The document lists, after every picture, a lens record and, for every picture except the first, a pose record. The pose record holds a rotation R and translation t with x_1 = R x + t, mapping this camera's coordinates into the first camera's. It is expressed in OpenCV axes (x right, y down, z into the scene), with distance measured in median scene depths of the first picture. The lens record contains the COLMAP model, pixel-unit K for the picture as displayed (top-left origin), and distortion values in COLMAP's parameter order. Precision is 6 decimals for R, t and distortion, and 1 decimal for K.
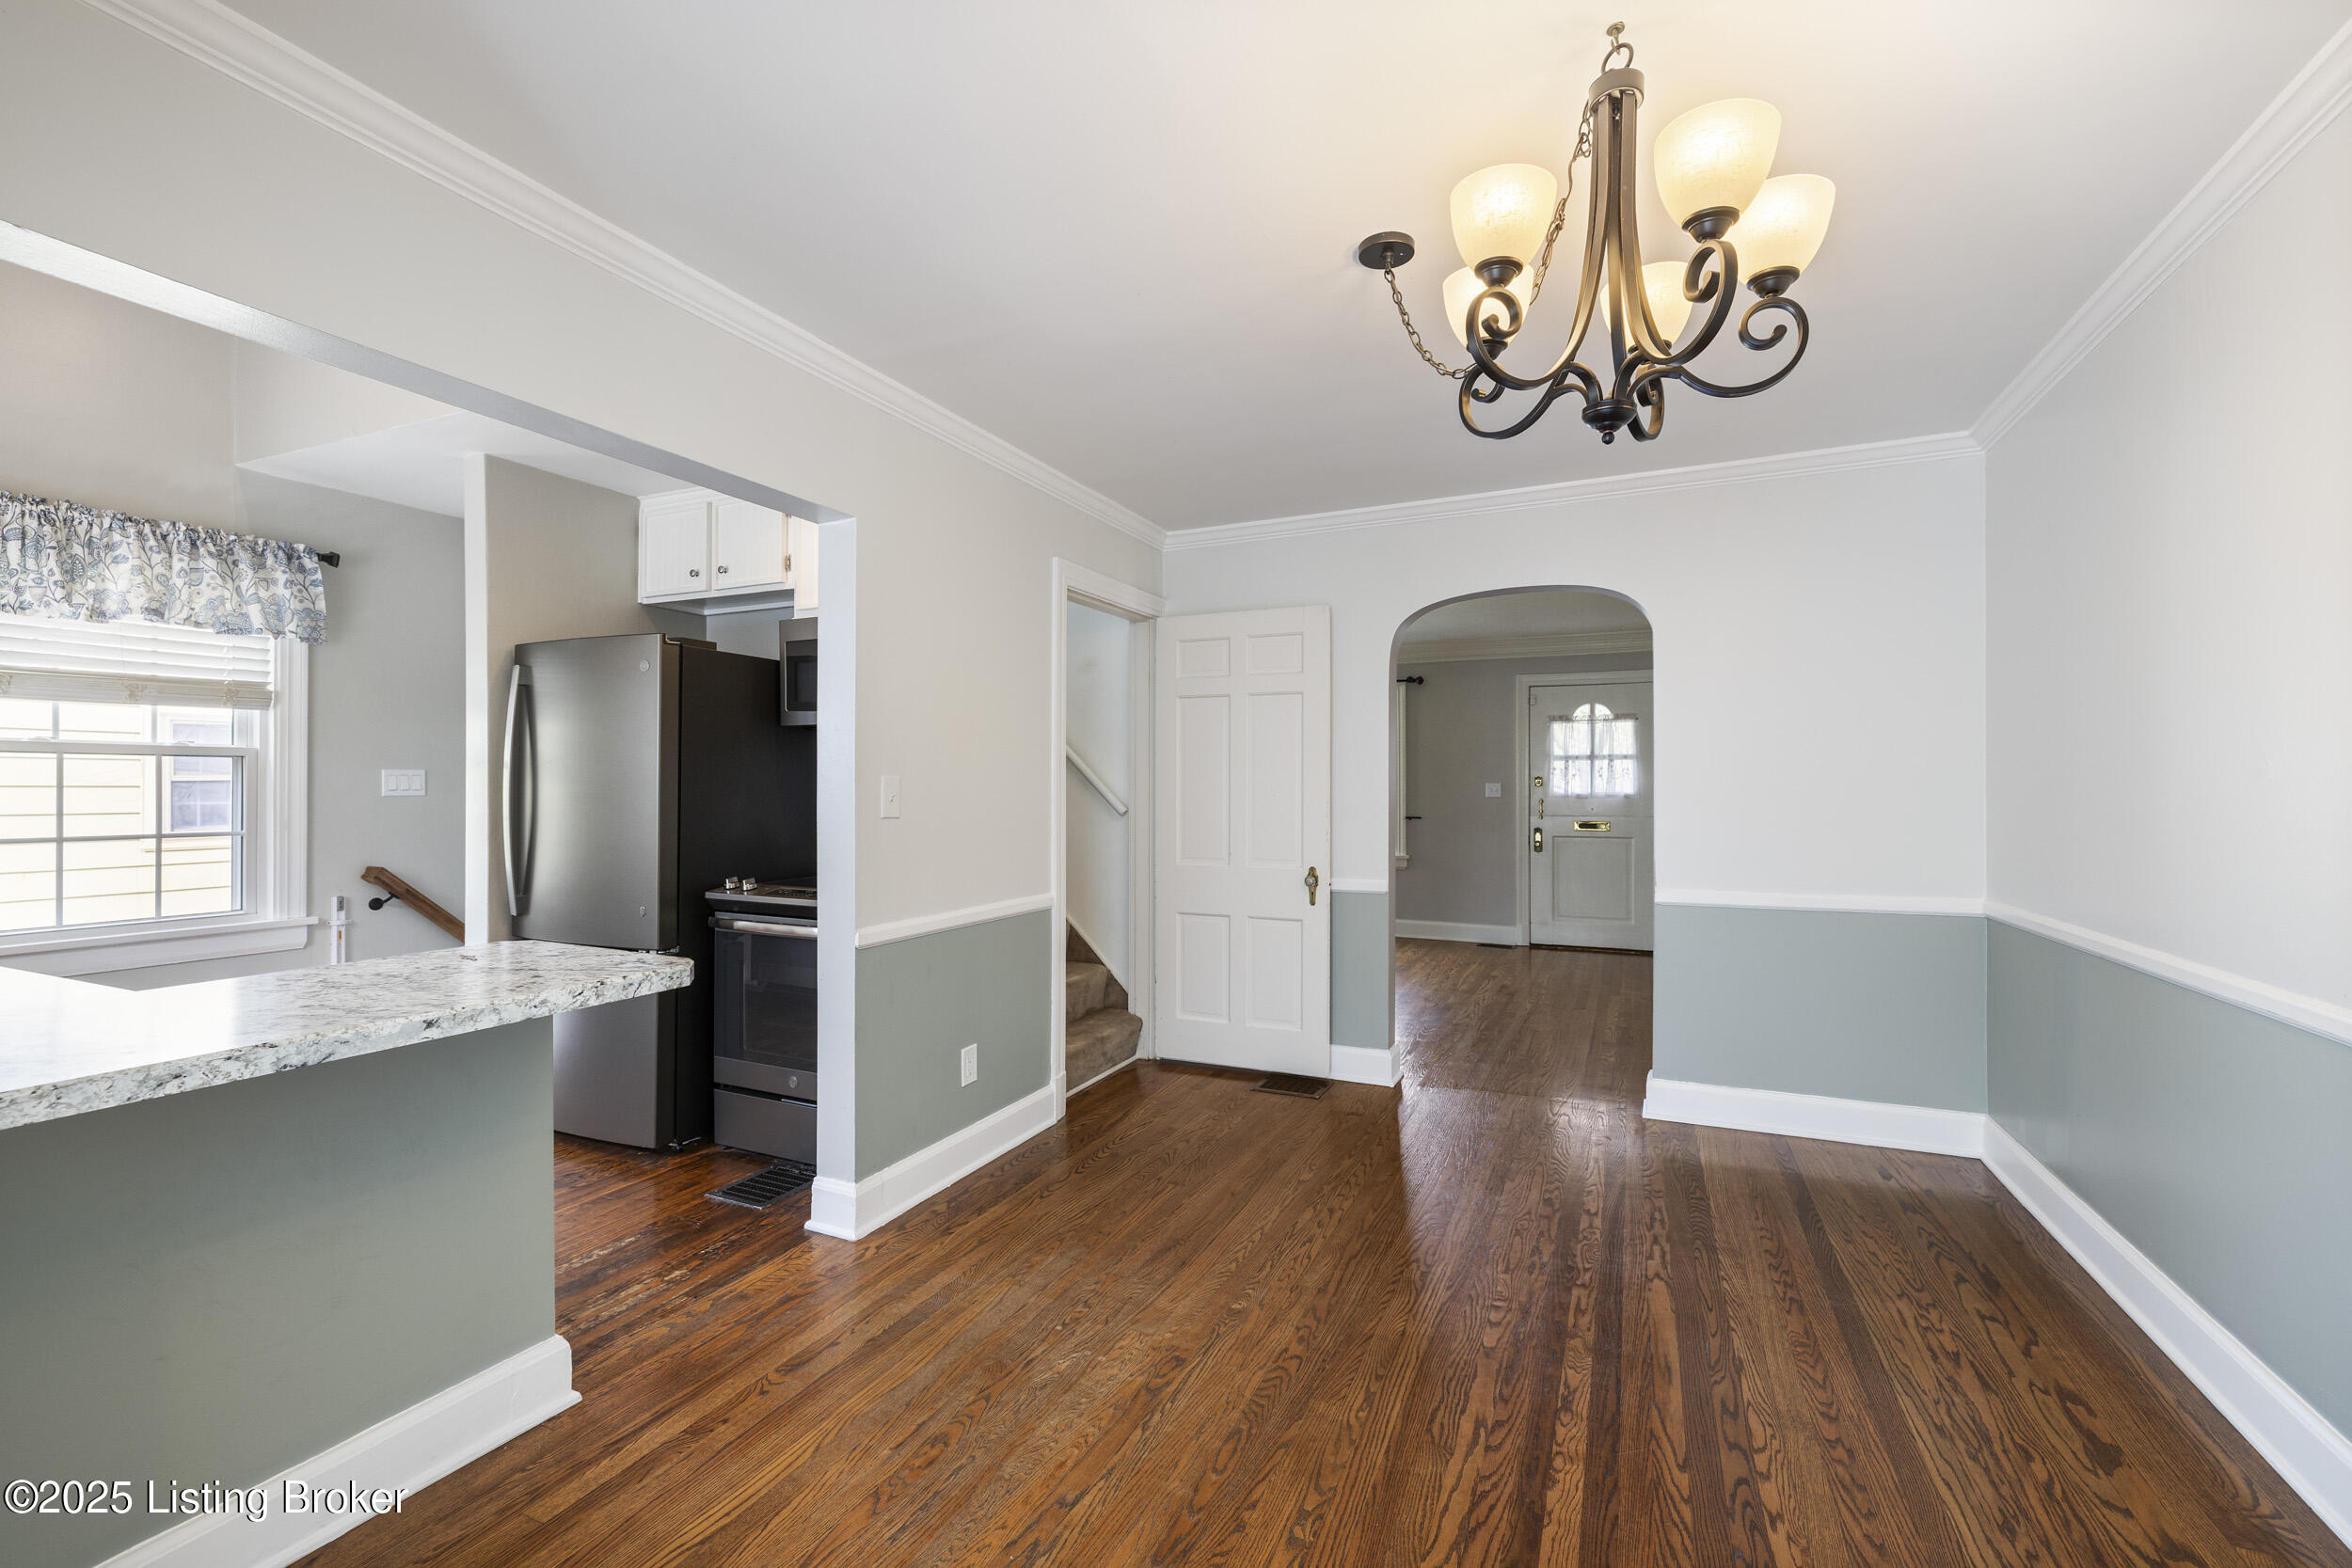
lens RADIAL K [[1002.2, 0, 1186.0], [0, 1002.2, 784.9], [0, 0, 1]] dist [-0.000620, 0.000000]
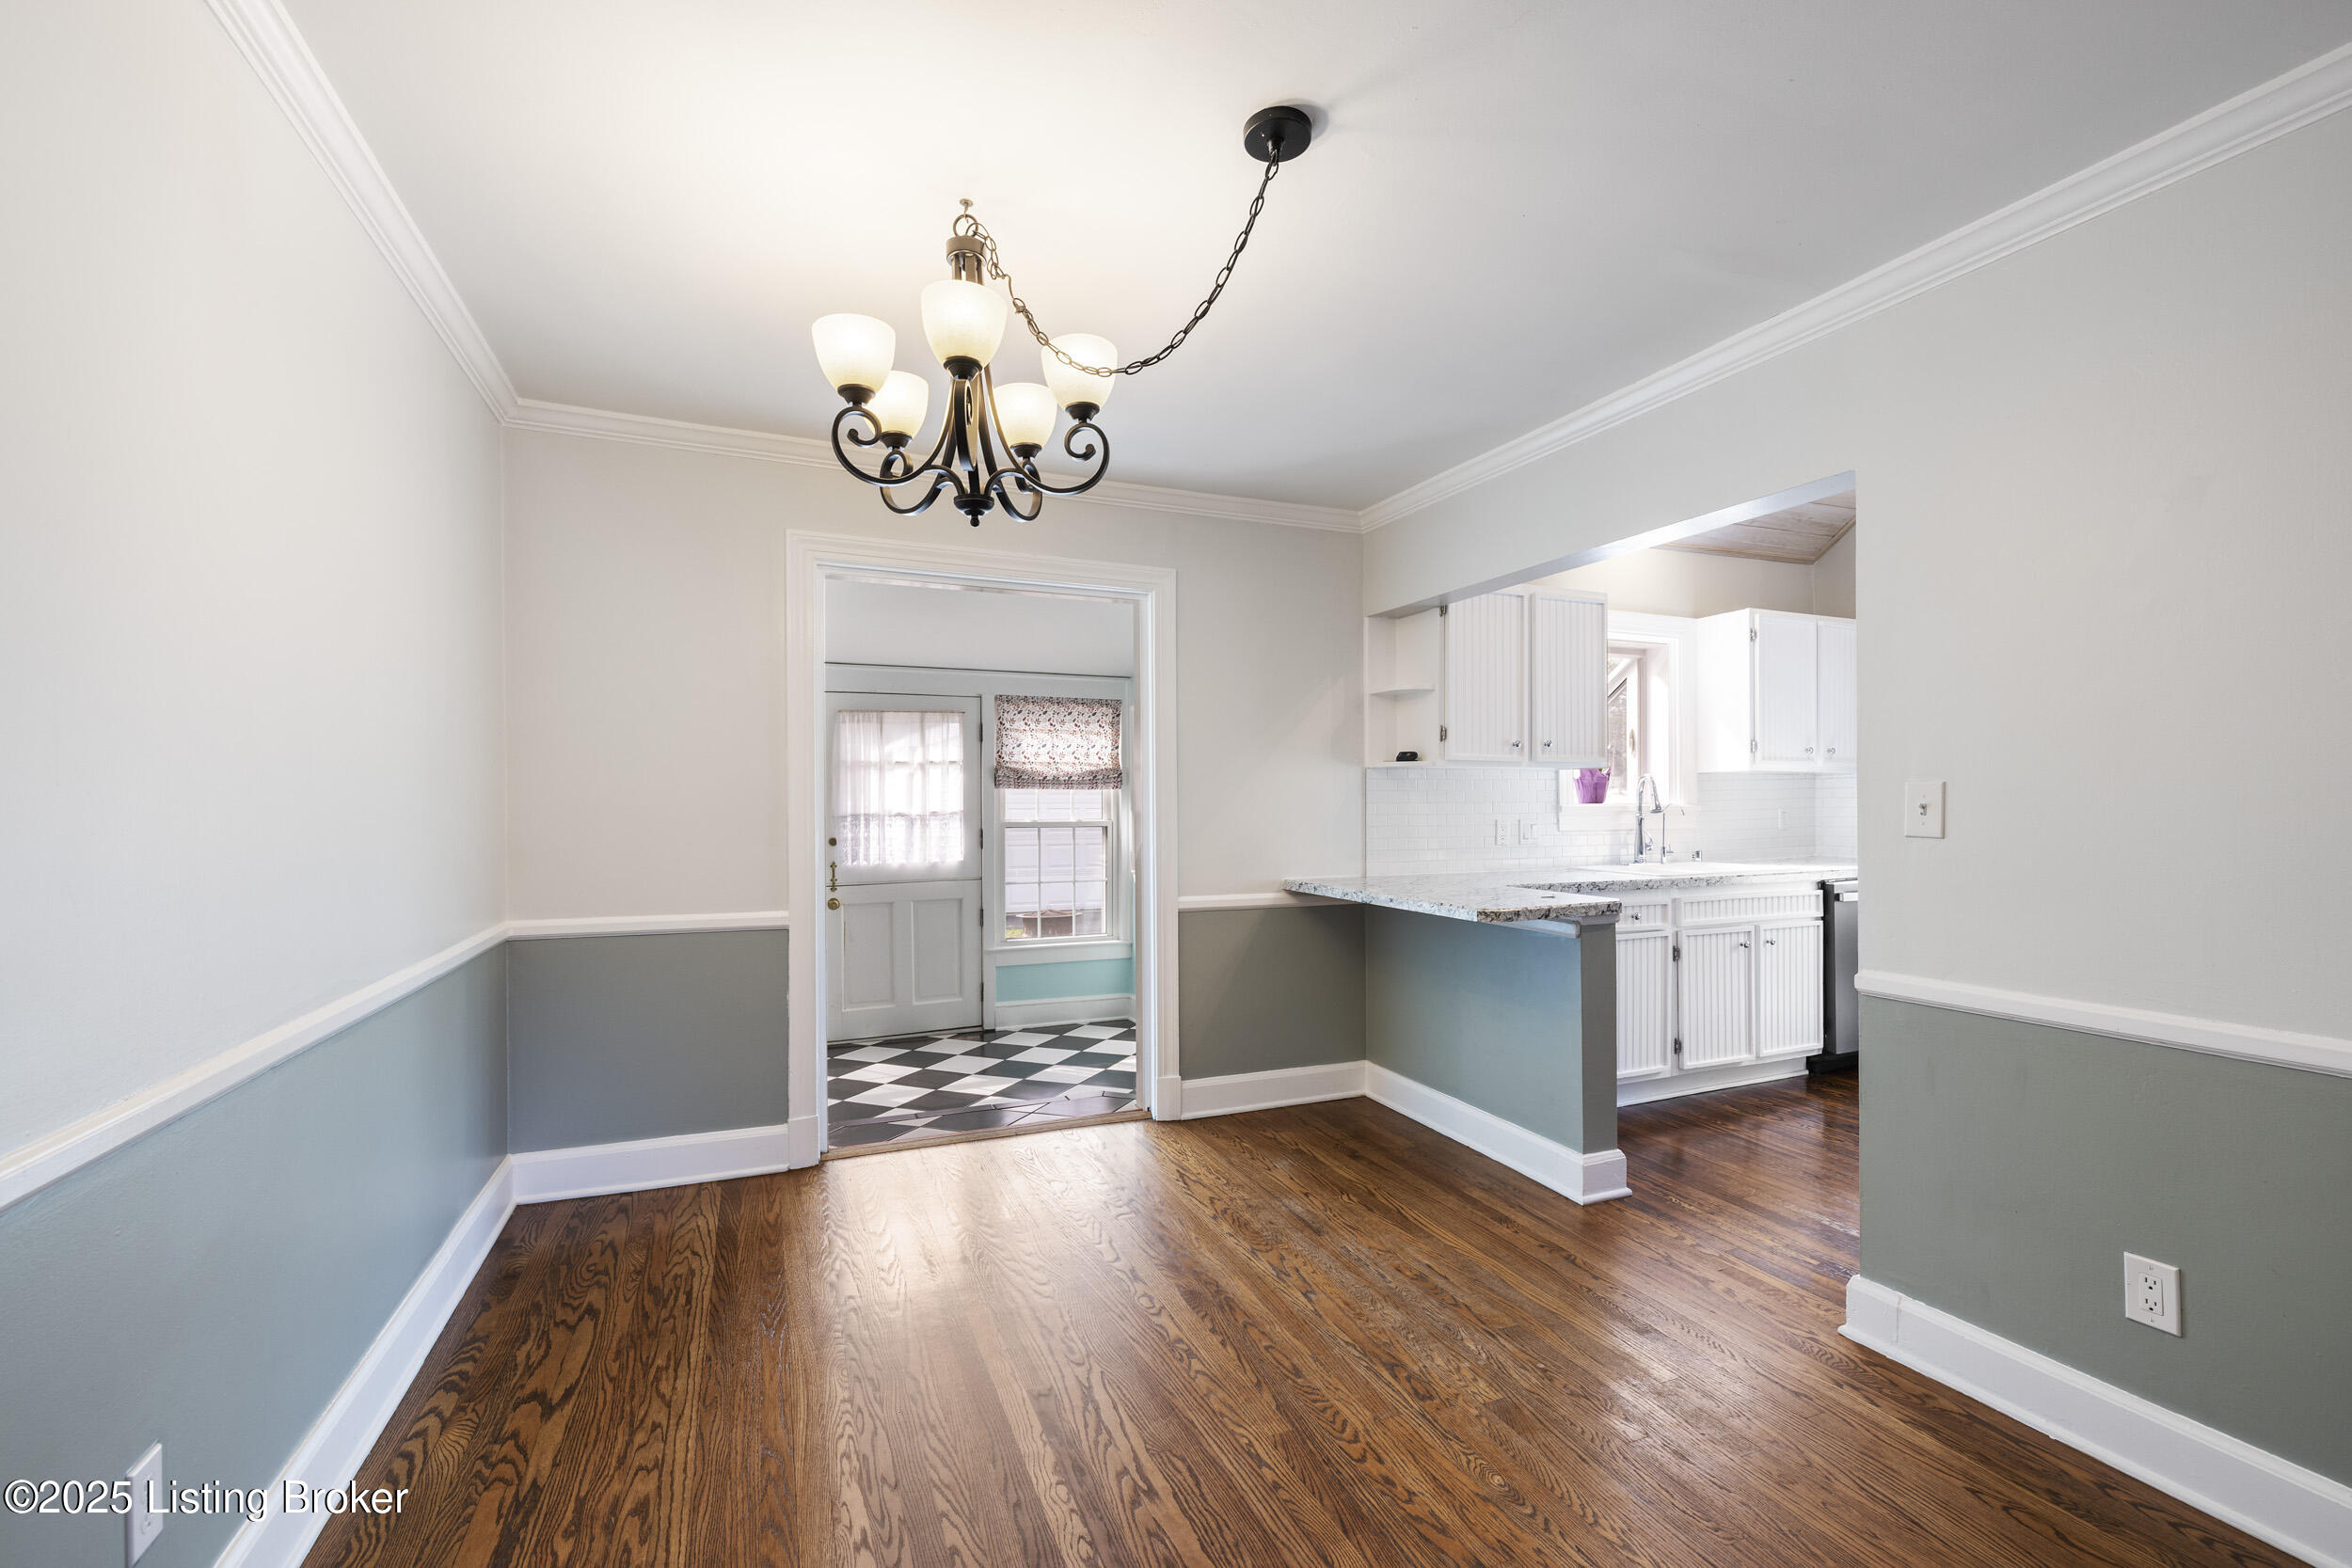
lens RADIAL K [[1002.2, 0, 1181.9], [0, 1002.2, 795.0], [0, 0, 1]] dist [-0.000620, 0.000000]
pose [[-0.686077, -0.001594, -0.727527, 1.004635], [0.006498, 0.999944, -0.008319, 0.003152], [0.727500, -0.010435, -0.686028, 1.762032]]
